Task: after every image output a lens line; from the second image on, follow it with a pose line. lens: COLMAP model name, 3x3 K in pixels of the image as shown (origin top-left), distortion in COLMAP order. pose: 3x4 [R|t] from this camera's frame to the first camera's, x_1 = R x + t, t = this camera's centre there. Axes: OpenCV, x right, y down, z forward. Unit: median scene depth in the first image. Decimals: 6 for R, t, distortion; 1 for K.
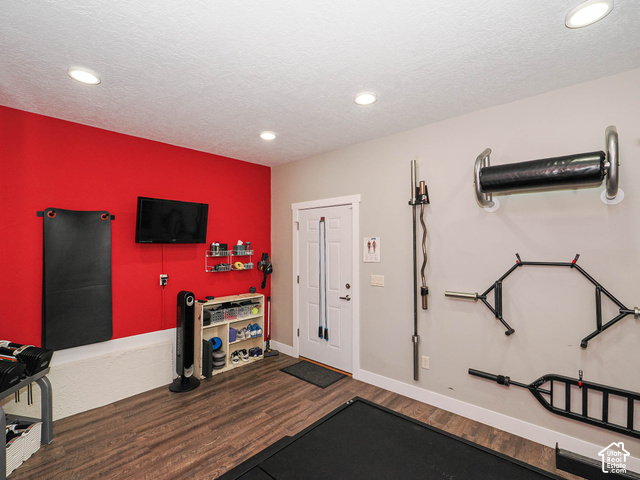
lens RADIAL K [[310.1, 0, 316.7], [0, 310.1, 240.8], [0, 0, 1]] dist [-0.002554, -0.000595]
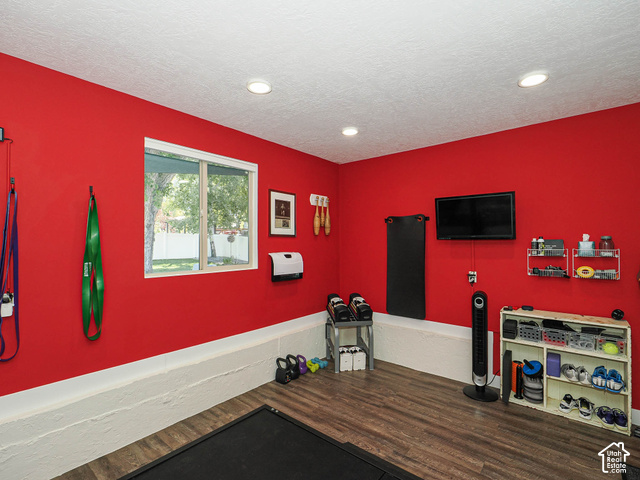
lens RADIAL K [[310.1, 0, 316.7], [0, 310.1, 240.8], [0, 0, 1]] dist [-0.002554, -0.000595]
pose [[0.029991, -0.009671, -0.999503, 0.520741], [0.012944, 0.999873, -0.009286, 0.015220], [0.999466, -0.012659, 0.030113, 0.529634]]
